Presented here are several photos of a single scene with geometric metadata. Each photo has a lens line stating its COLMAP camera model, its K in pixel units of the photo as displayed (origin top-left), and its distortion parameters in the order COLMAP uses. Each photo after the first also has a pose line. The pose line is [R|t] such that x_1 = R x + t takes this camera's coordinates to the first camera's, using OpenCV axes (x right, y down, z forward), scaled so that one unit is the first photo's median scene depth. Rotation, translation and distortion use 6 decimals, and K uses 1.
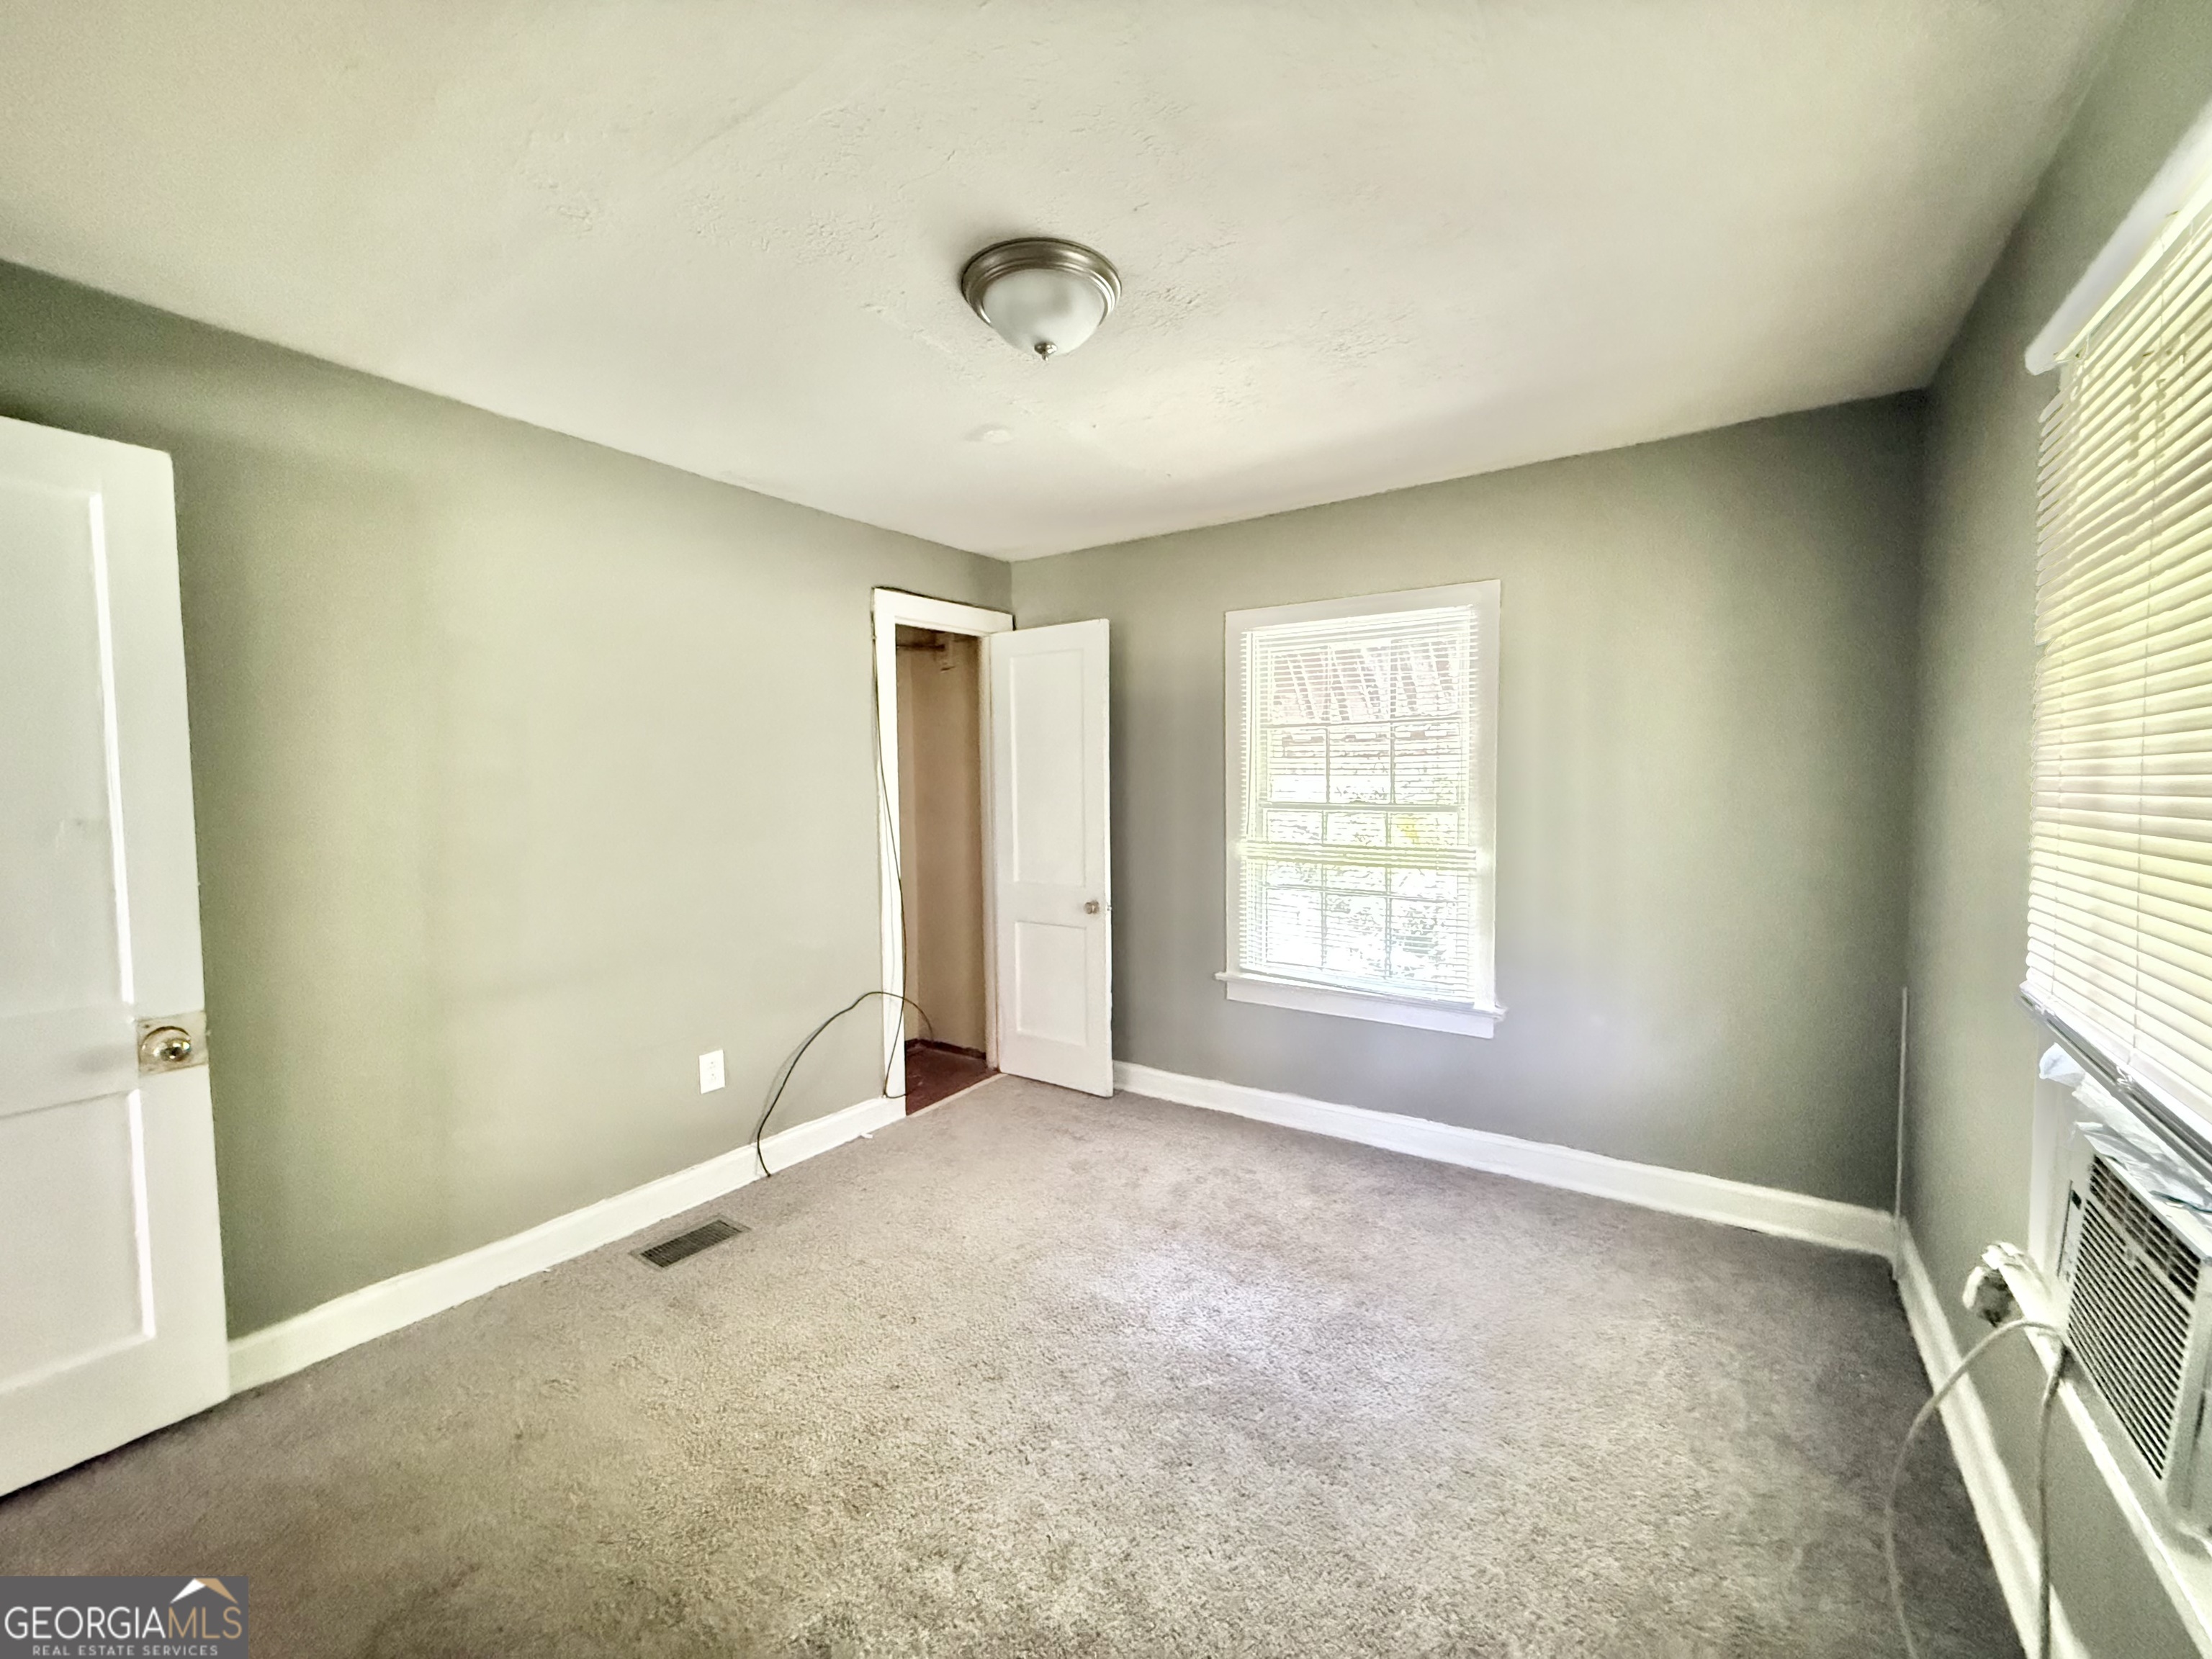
lens RADIAL K [[883.0, 0, 1106.0], [0, 883.0, 829.5], [0, 0, 1]] dist [-0.001562, -0.000067]
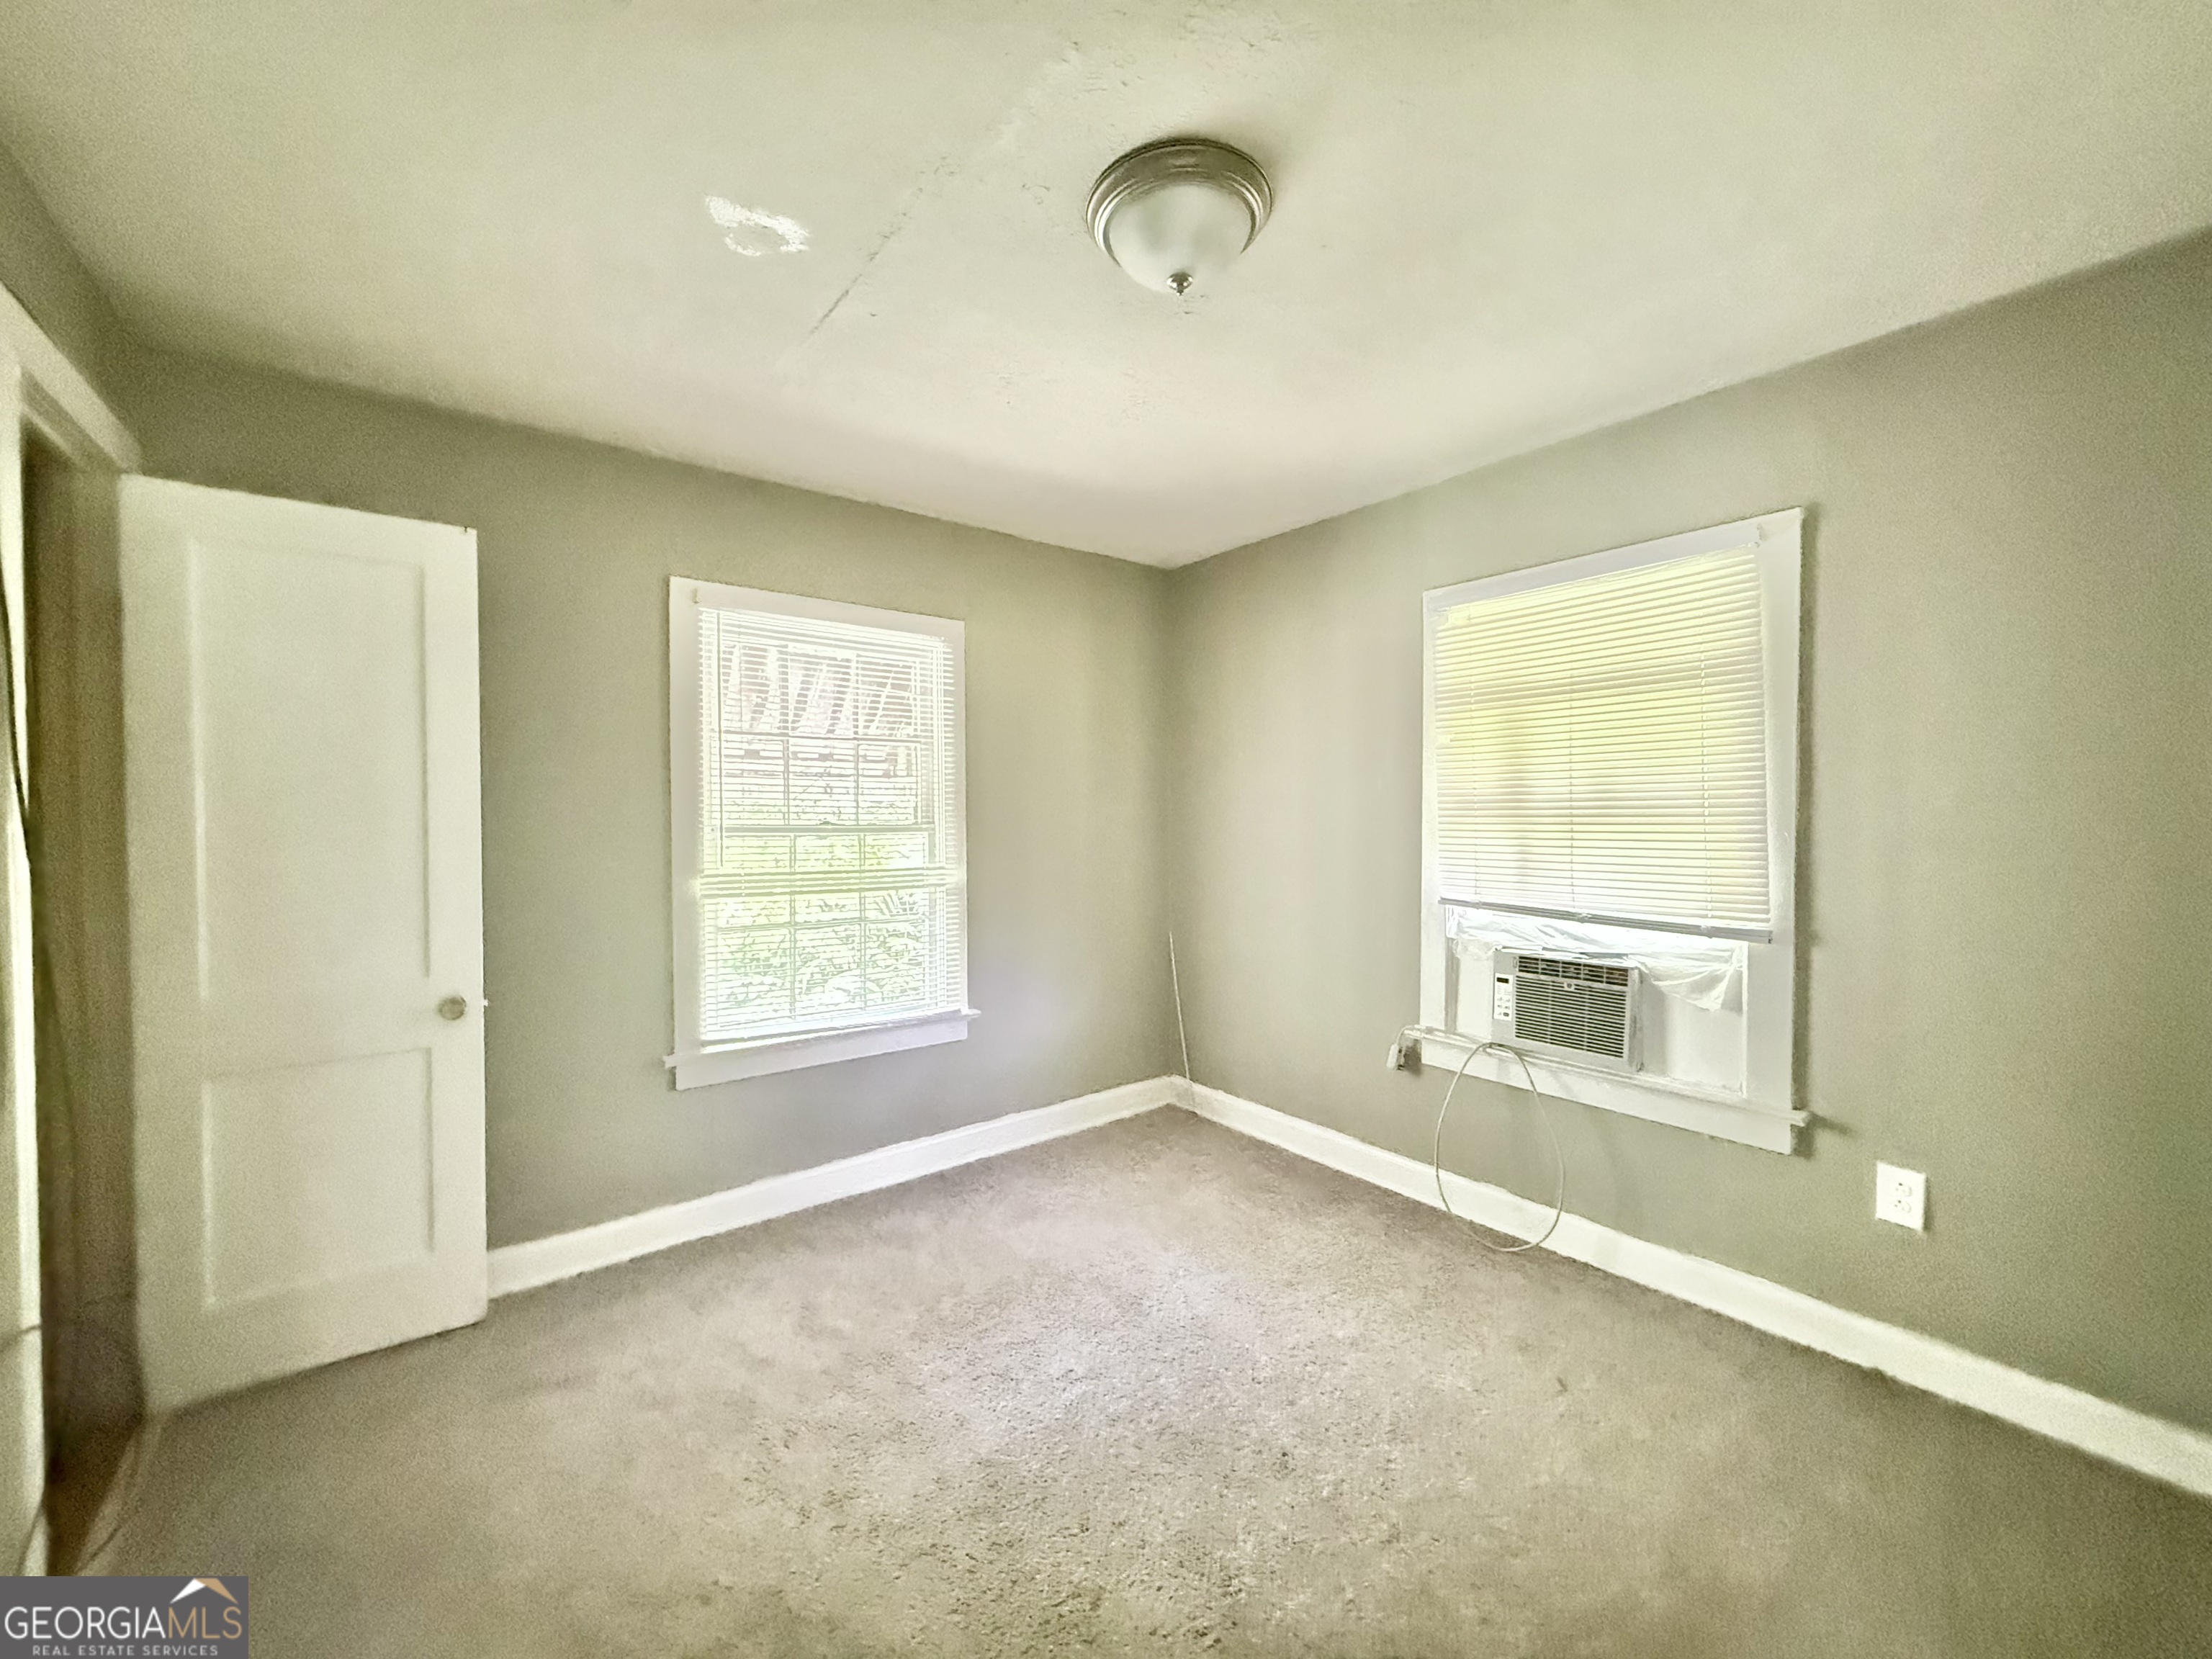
lens RADIAL K [[883.0, 0, 1106.0], [0, 883.0, 829.5], [0, 0, 1]] dist [-0.001562, -0.000067]
pose [[0.306442, -0.012056, 0.951813, -0.502507], [0.053025, 0.998583, -0.004424, -0.006105], [-0.950411, 0.051826, 0.306647, 0.454928]]
